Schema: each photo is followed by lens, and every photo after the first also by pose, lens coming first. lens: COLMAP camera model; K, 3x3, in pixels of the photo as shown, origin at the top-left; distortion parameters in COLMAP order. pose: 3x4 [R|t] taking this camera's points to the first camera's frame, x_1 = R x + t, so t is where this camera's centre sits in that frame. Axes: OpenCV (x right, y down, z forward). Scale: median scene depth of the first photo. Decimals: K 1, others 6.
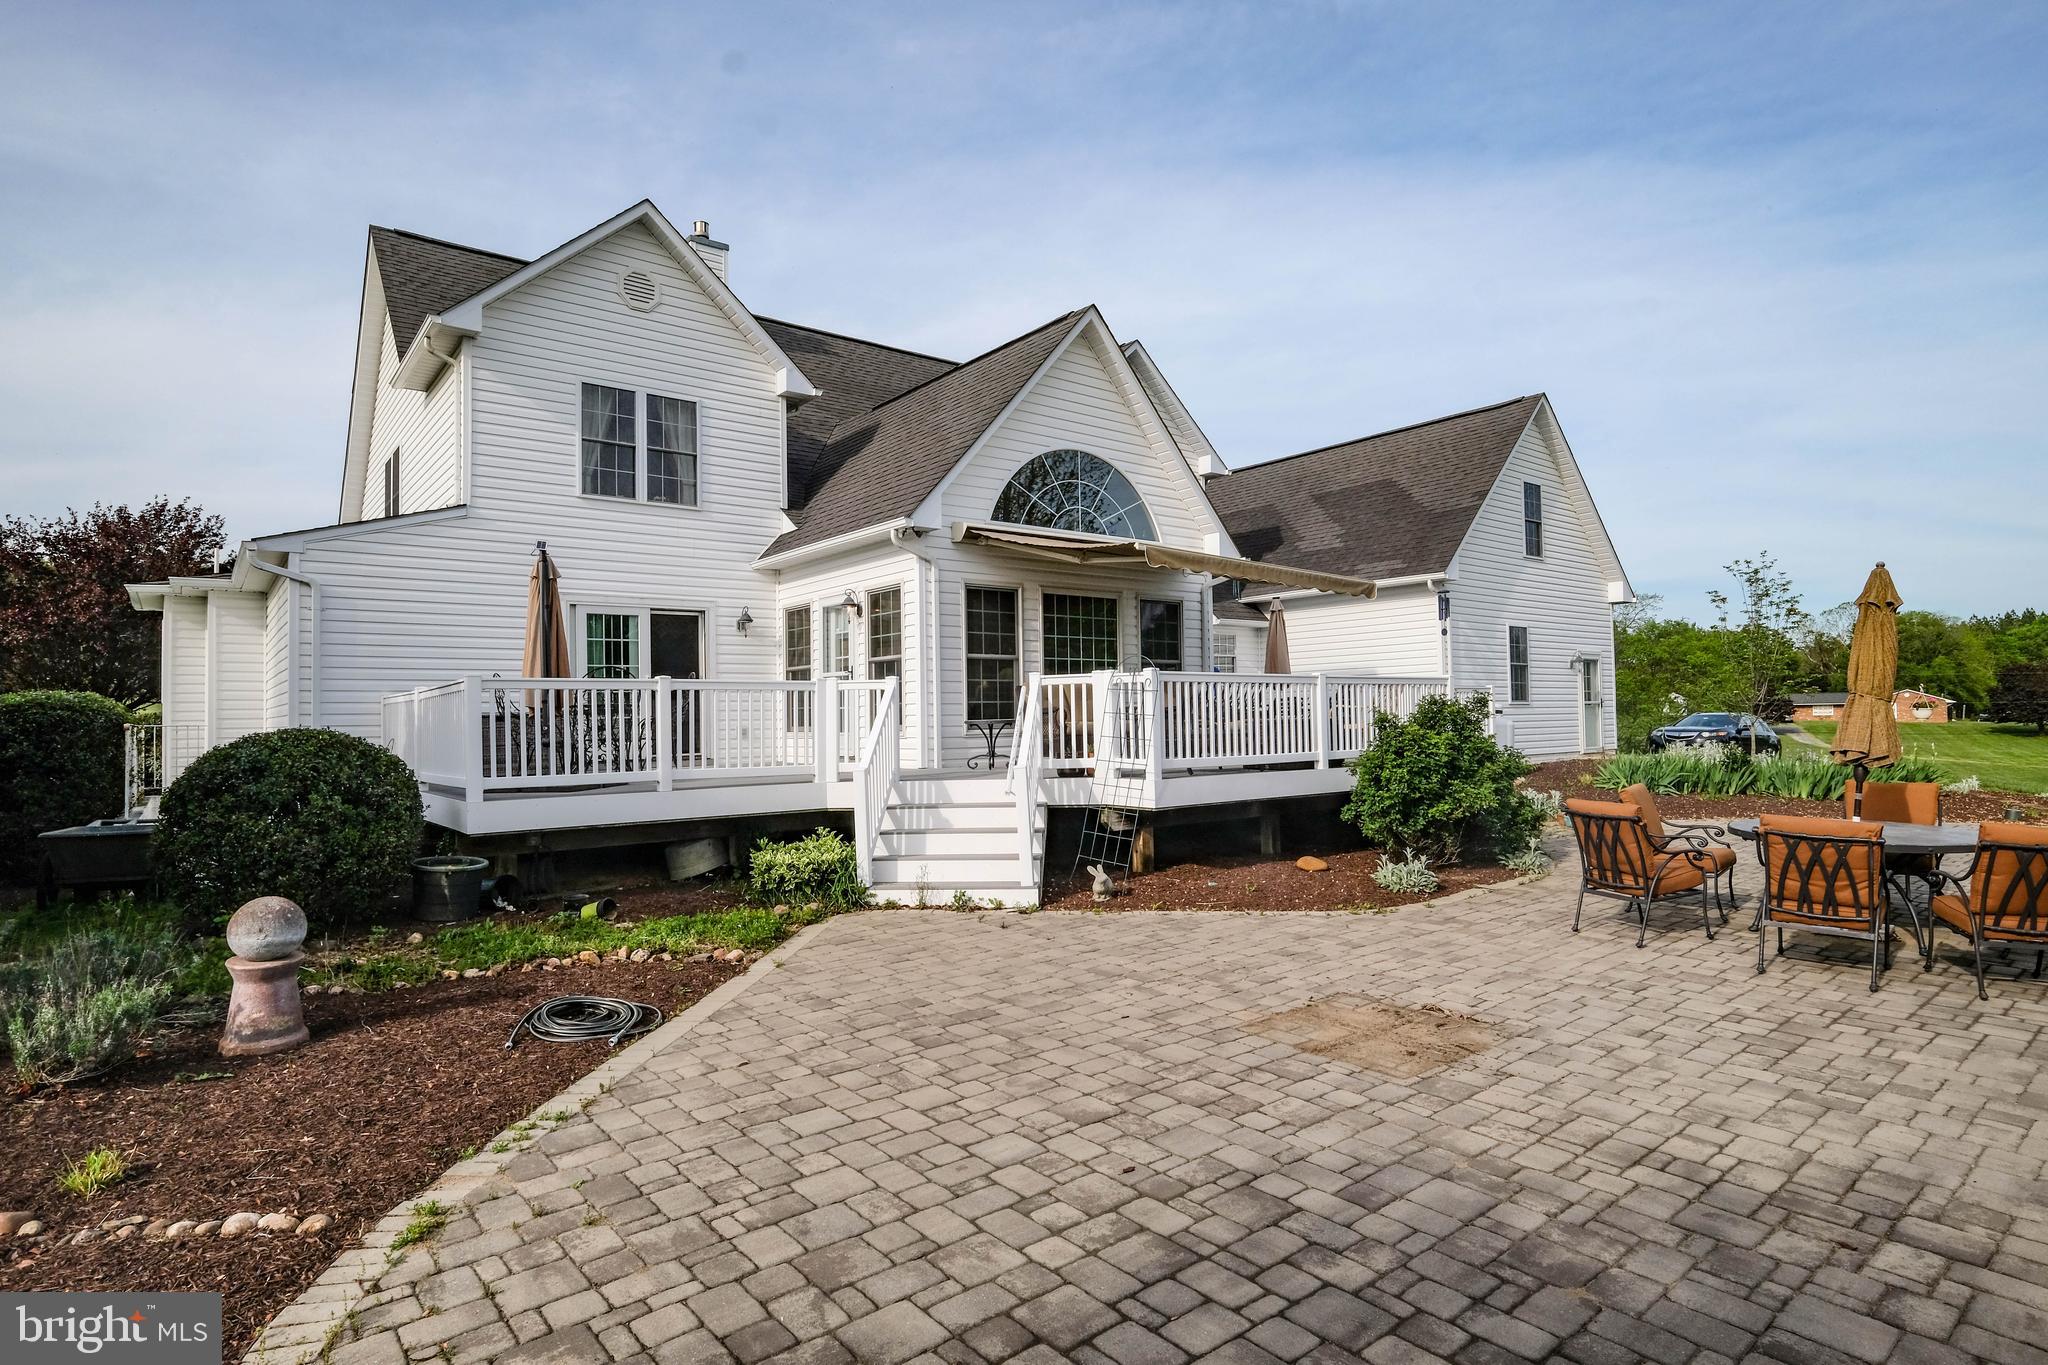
lens RADIAL K [[1077.3, 0, 1019.3], [0, 1077.3, 690.3], [0, 0, 1]] dist [-0.012340, -0.000247]
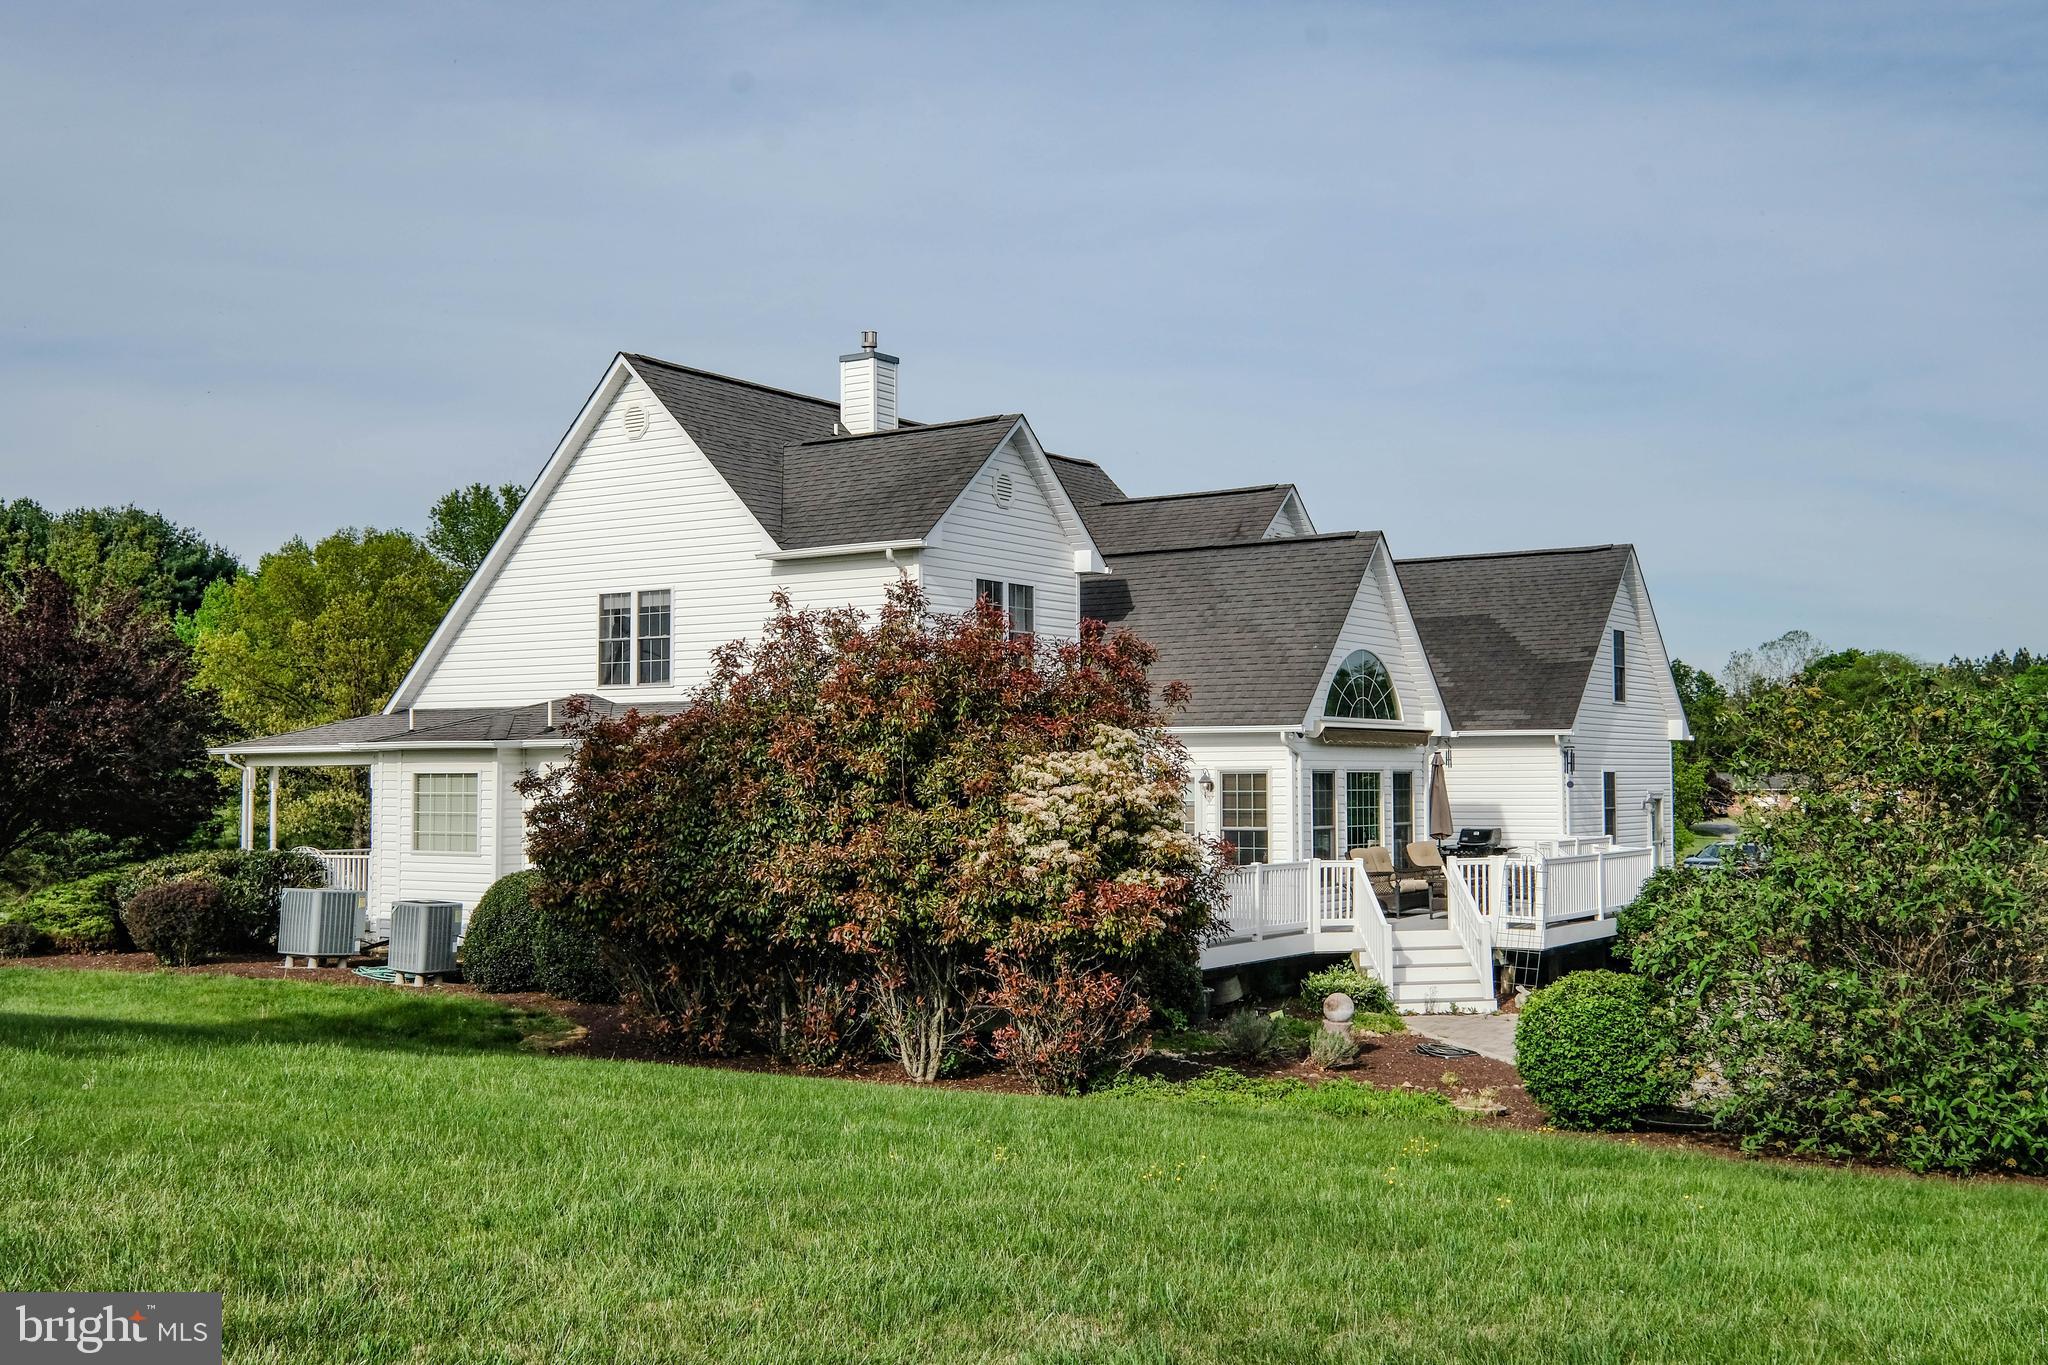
lens RADIAL K [[2087.4, 0, 1024.0], [0, 2087.4, 682.5], [0, 0, 1]] dist [0.005065, 0.016076]
pose [[0.951018, 0.027395, 0.307921, -1.035077], [-0.020731, 0.999475, -0.024893, -0.123990], [-0.308441, 0.017291, 0.951086, -1.106038]]
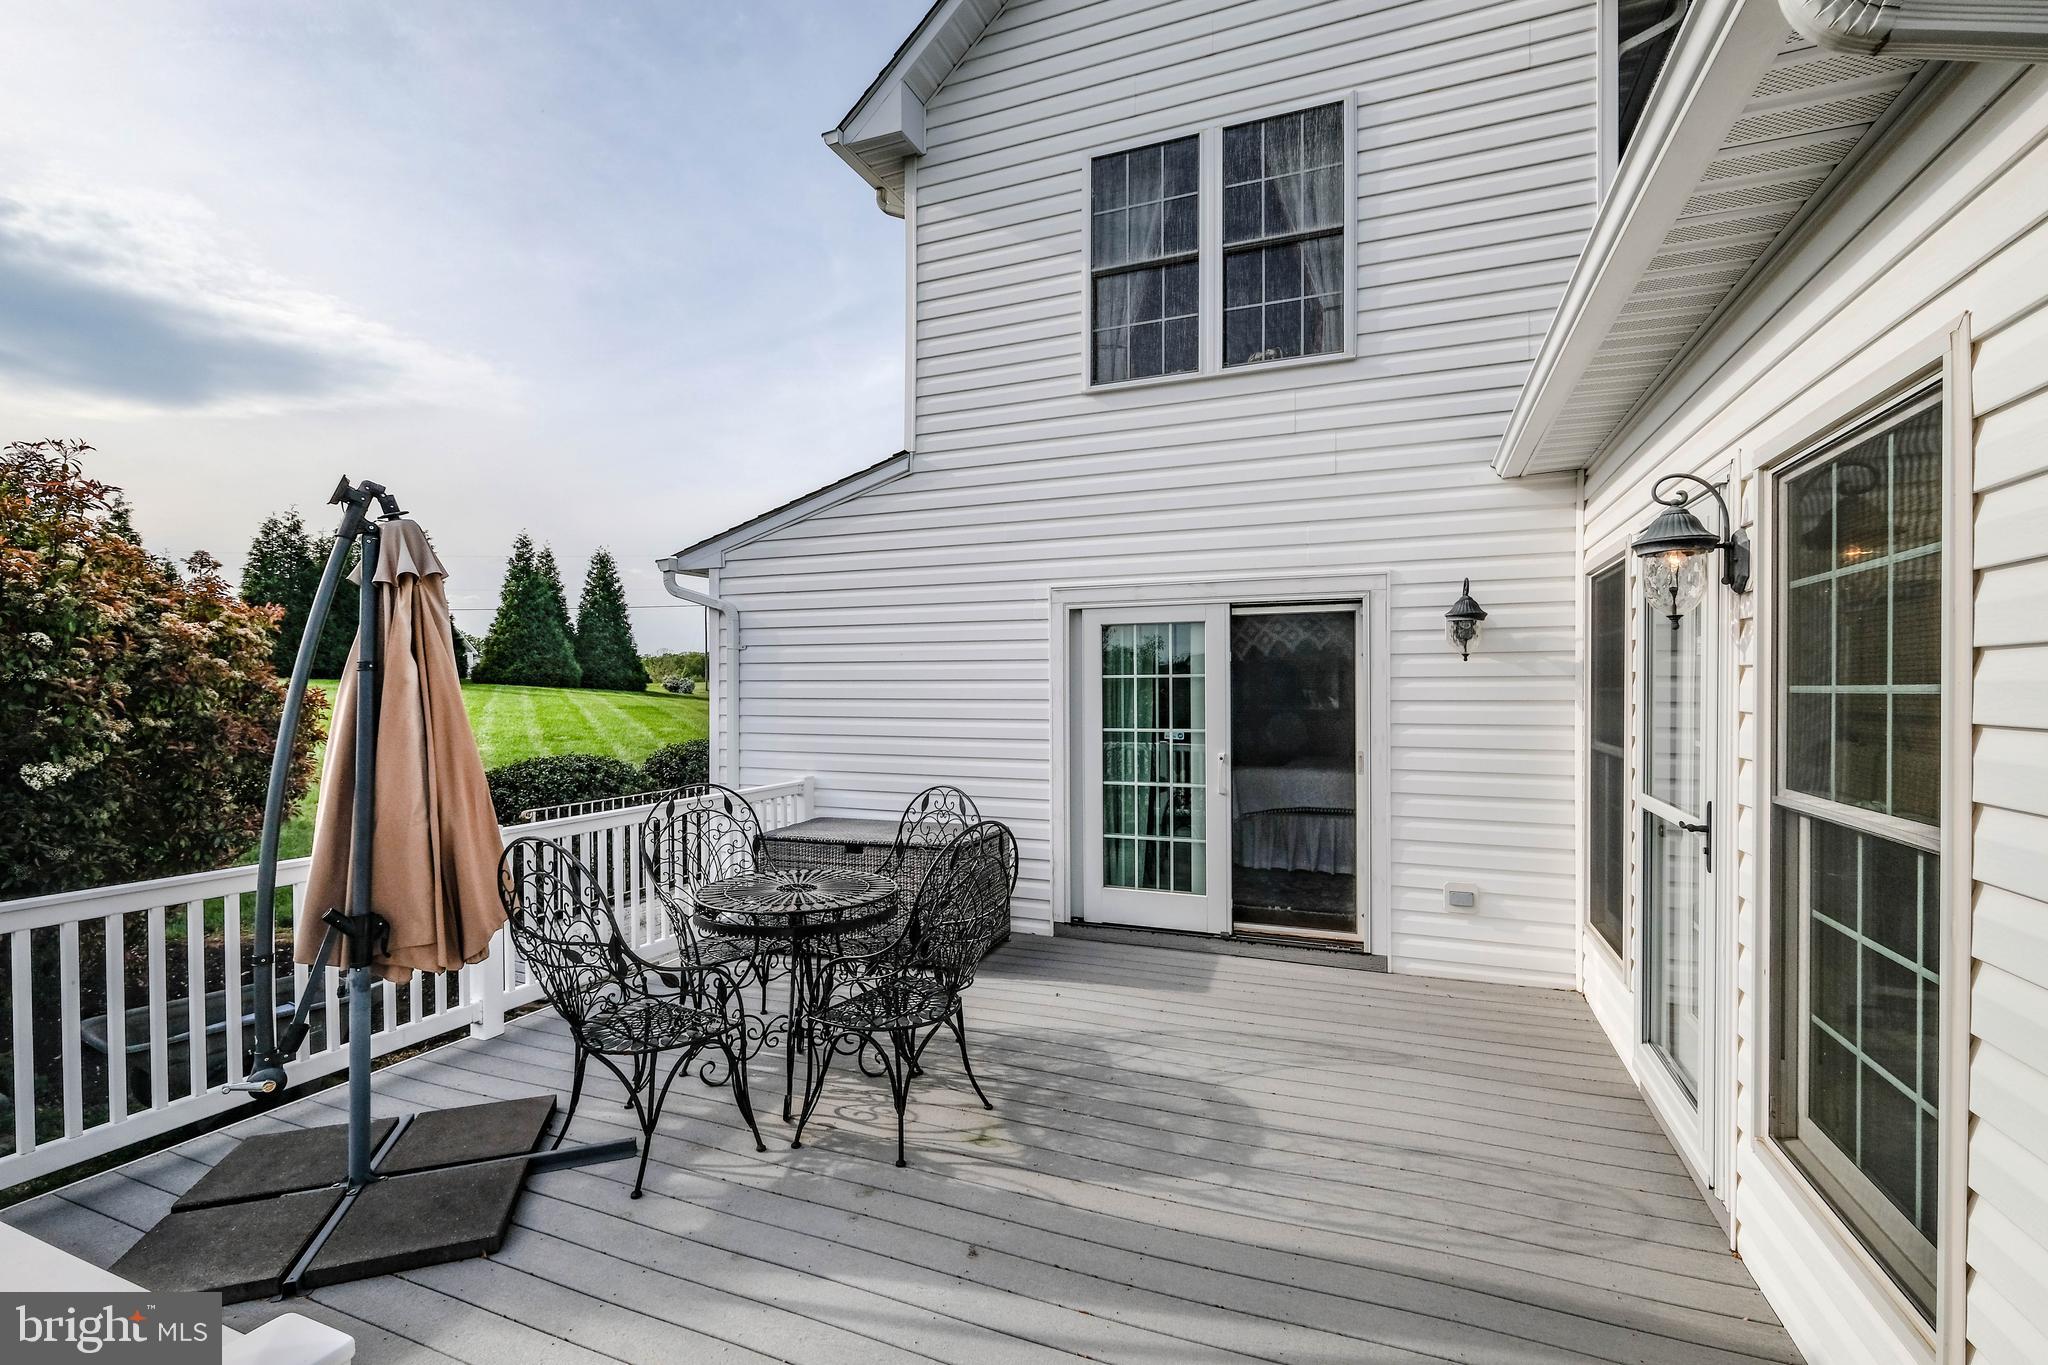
lens RADIAL K [[894.8, 0, 1023.7], [0, 894.8, 691.8], [0, 0, 1]] dist [-0.001377, -0.000080]
pose [[0.495509, 0.019617, -0.868381, -0.060050], [0.016191, 0.999363, 0.031814, -0.054930], [0.868452, -0.029824, 0.494876, 0.765184]]
